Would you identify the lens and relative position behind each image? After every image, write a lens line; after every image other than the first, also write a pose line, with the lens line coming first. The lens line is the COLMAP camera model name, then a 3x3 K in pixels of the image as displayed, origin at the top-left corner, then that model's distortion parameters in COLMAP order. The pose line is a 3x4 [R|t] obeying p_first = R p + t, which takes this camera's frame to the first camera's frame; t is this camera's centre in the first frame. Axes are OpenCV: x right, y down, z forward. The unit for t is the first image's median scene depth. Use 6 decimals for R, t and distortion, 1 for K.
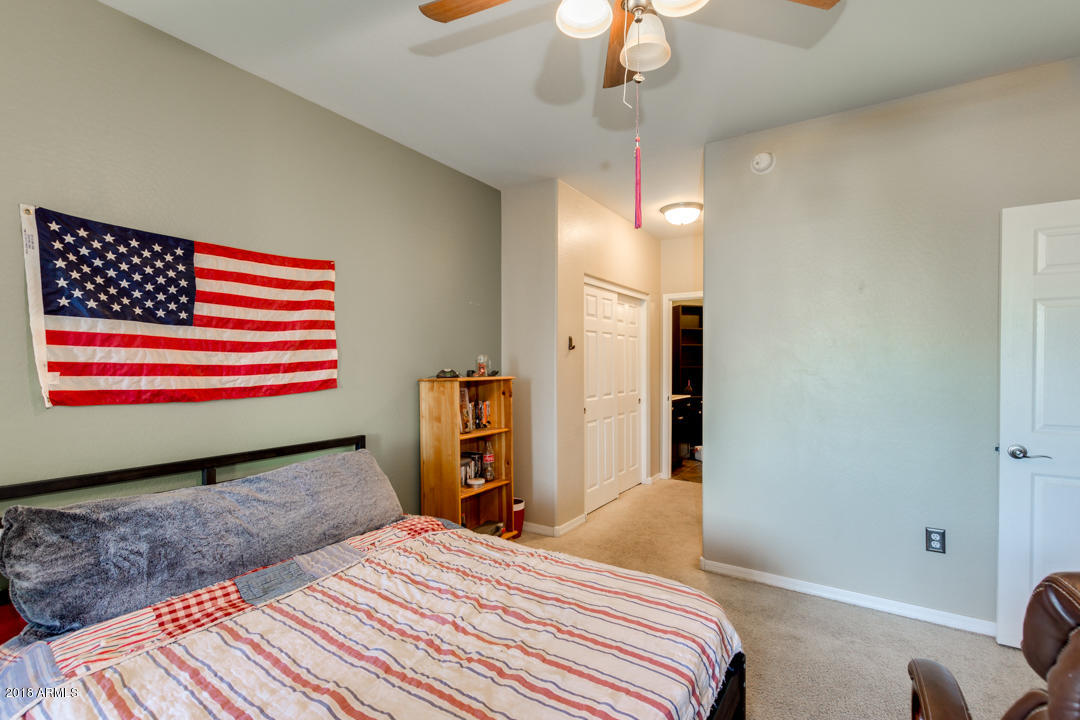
lens RADIAL K [[497.3, 0, 547.8], [0, 497.3, 361.4], [0, 0, 1]] dist [0.004602, -0.002973]
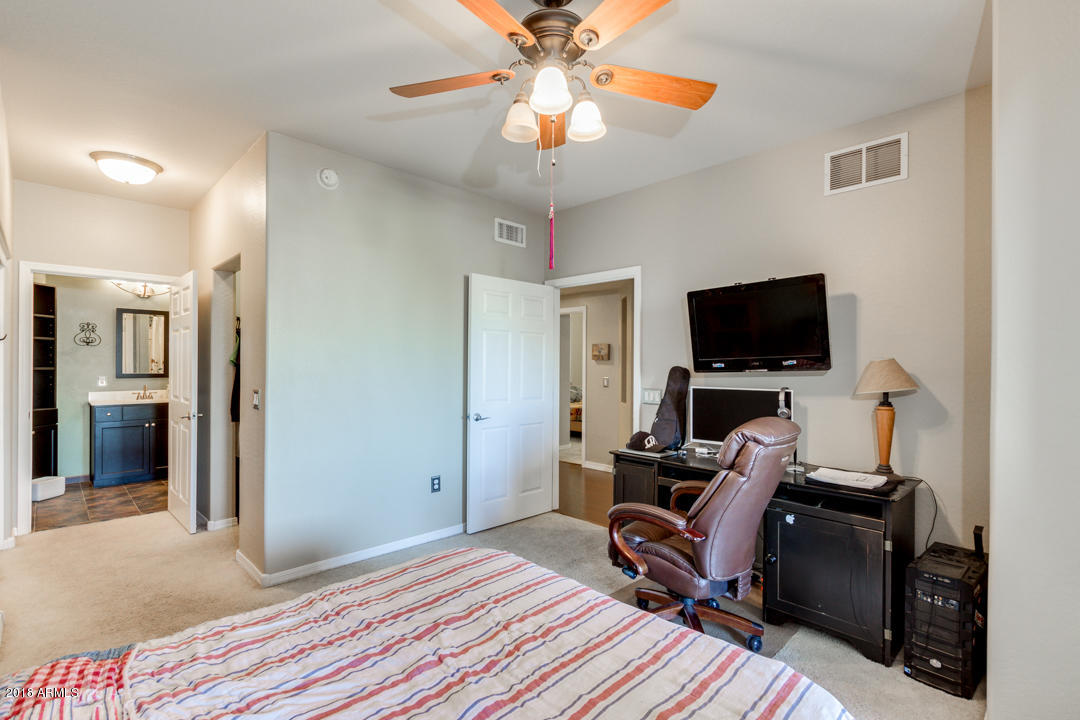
lens RADIAL K [[497.3, 0, 535.5], [0, 497.3, 363.9], [0, 0, 1]] dist [0.004602, -0.002973]
pose [[0.226486, 0.000586, 0.974014, -0.722127], [-0.002524, 0.999997, -0.000015, -0.000748], [-0.974011, -0.002455, 0.226486, 0.448422]]
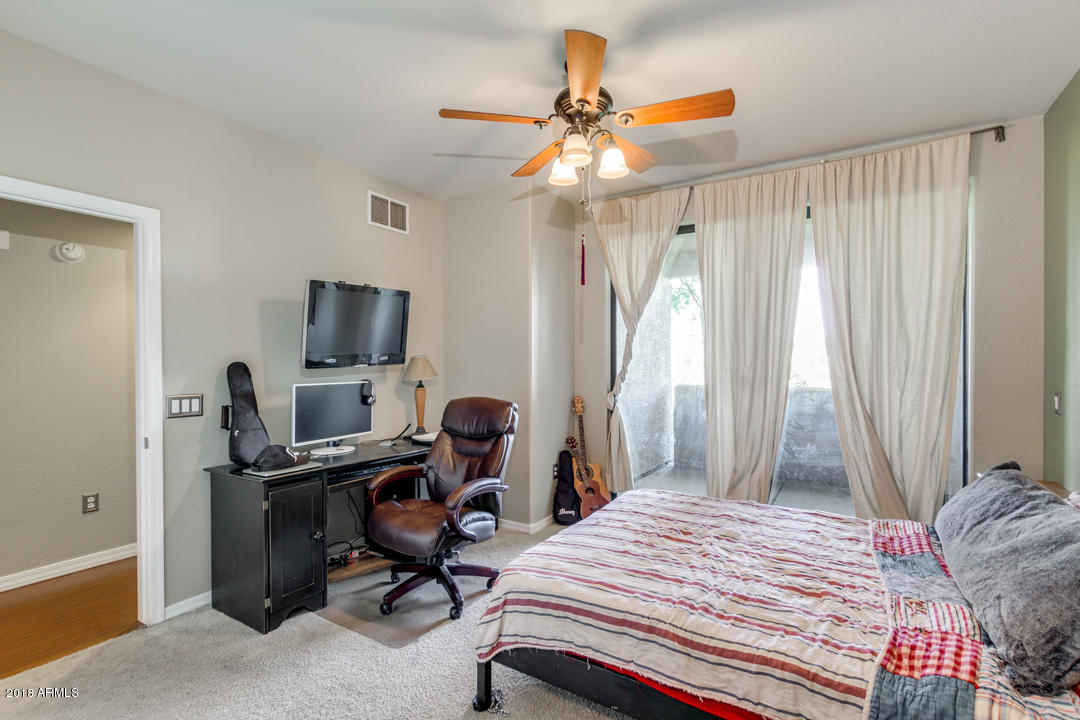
lens RADIAL K [[497.3, 0, 540.8], [0, 497.3, 365.7], [0, 0, 1]] dist [0.004602, -0.002973]
pose [[-0.999822, 0.001763, -0.018776, 0.215651], [0.001561, 0.999941, 0.010774, 0.001127], [0.018794, 0.010742, -0.999766, 1.667861]]
